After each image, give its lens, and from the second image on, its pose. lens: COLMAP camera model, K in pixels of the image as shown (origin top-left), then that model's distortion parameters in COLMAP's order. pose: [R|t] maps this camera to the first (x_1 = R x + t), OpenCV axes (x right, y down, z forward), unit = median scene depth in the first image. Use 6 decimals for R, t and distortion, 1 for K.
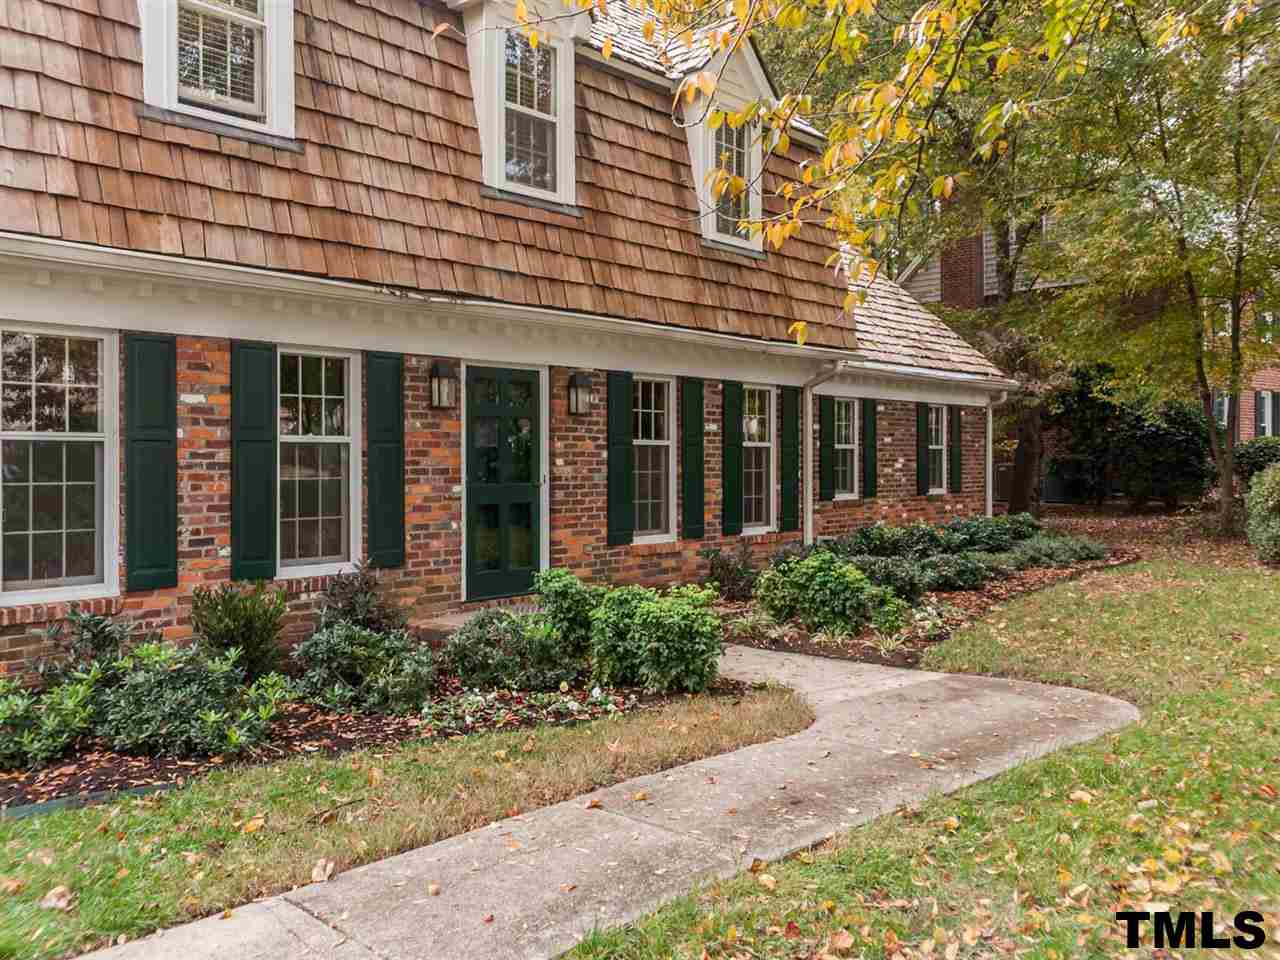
lens RADIAL K [[1116.1, 0, 640.0], [0, 1116.1, 480.0], [0, 0, 1]] dist [-0.007249, -0.008339]
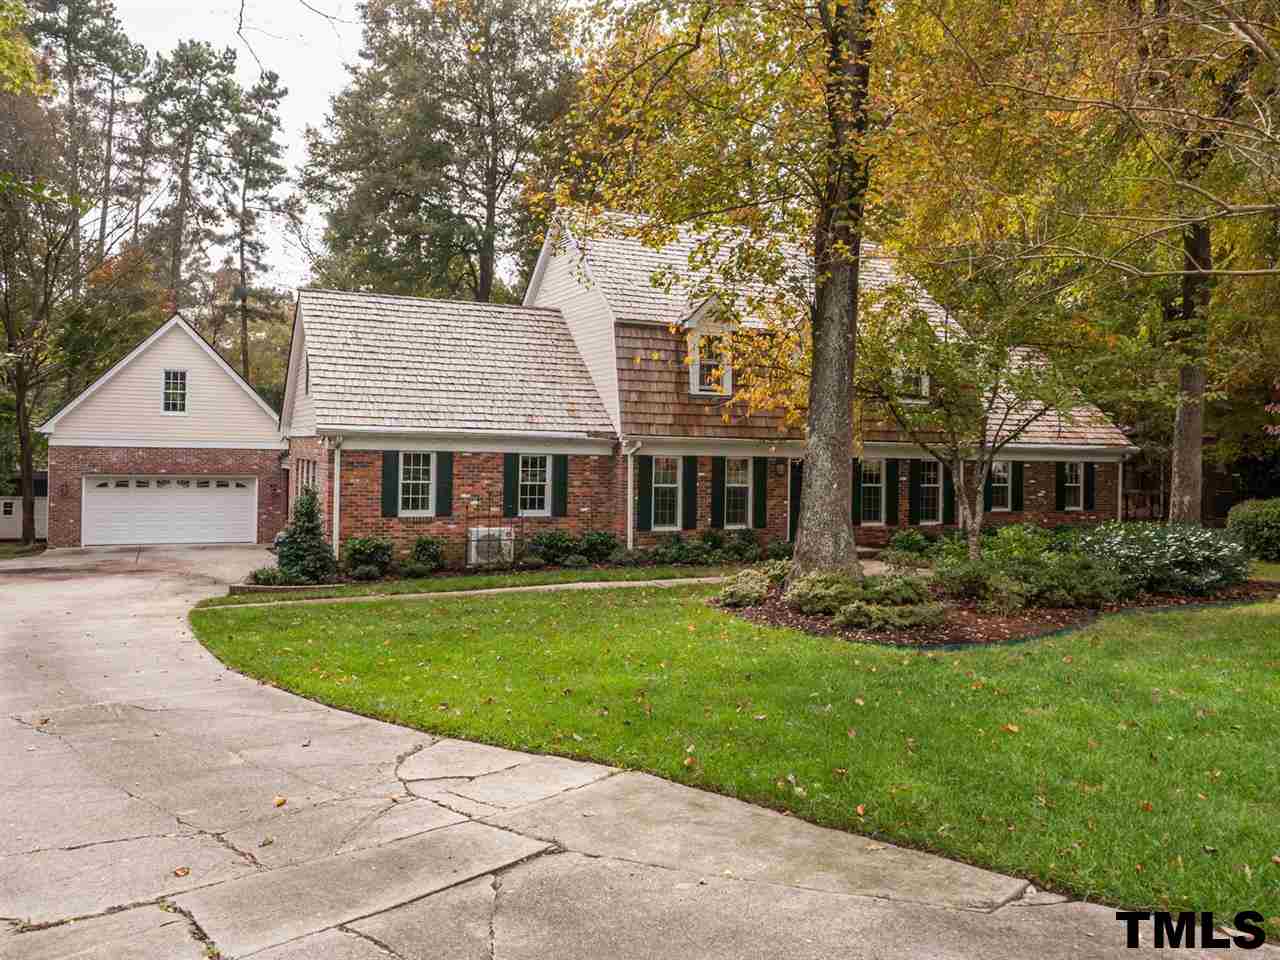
lens RADIAL K [[900.4, 0, 624.0], [0, 900.4, 474.5], [0, 0, 1]] dist [-0.006886, -0.005473]
pose [[0.894612, 0.016665, -0.446532, 0.506309], [-0.021535, 0.999751, -0.005833, -0.041902], [0.446324, 0.014835, 0.894749, -1.288680]]
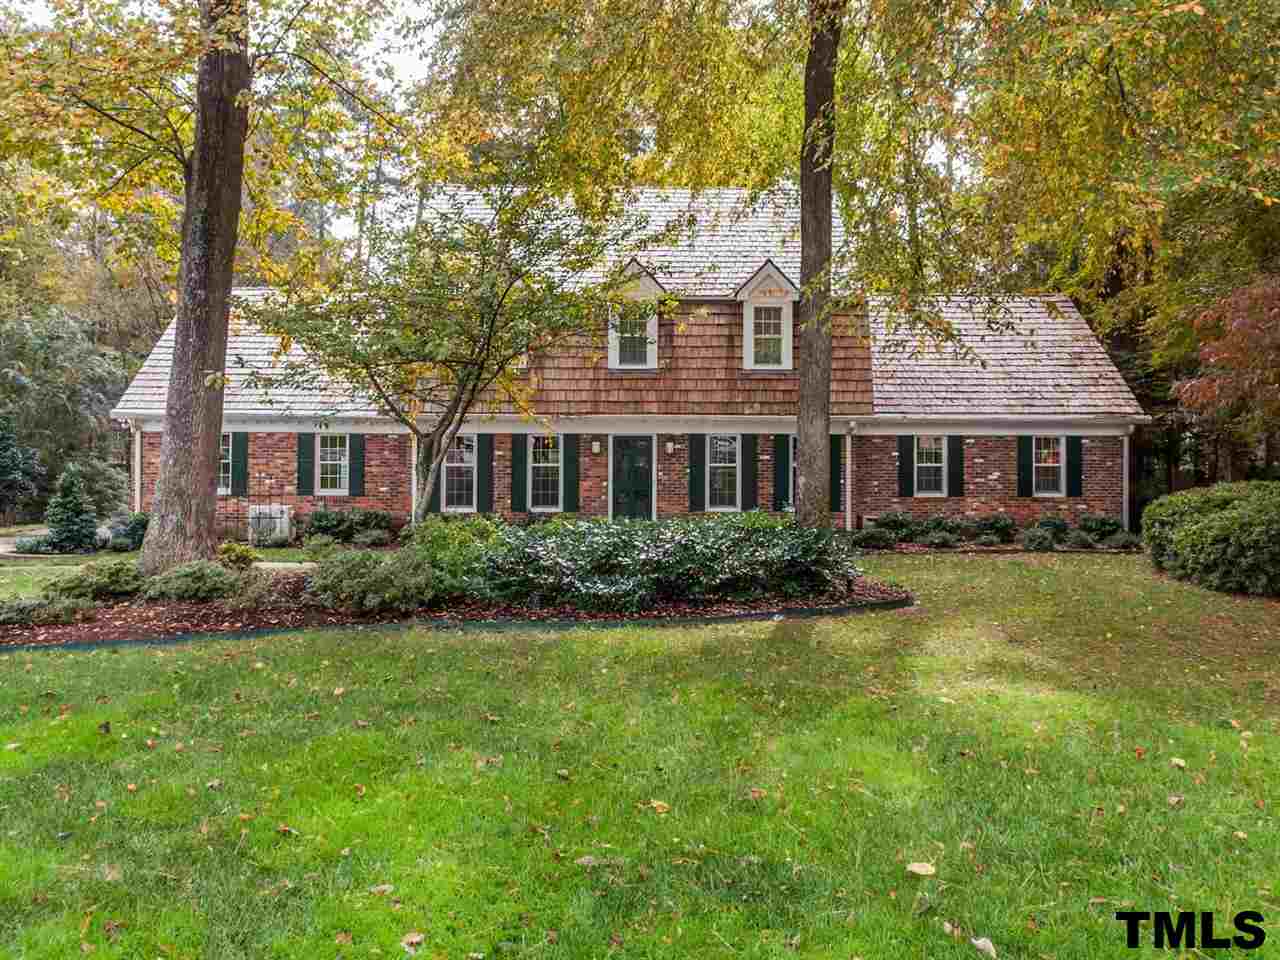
lens RADIAL K [[900.4, 0, 624.0], [0, 900.4, 474.5], [0, 0, 1]] dist [-0.006886, -0.005473]
pose [[0.685015, 0.026929, -0.728031, 1.427284], [-0.019165, 0.999637, 0.018942, -0.055045], [0.728277, 0.000978, 0.685283, -0.425124]]
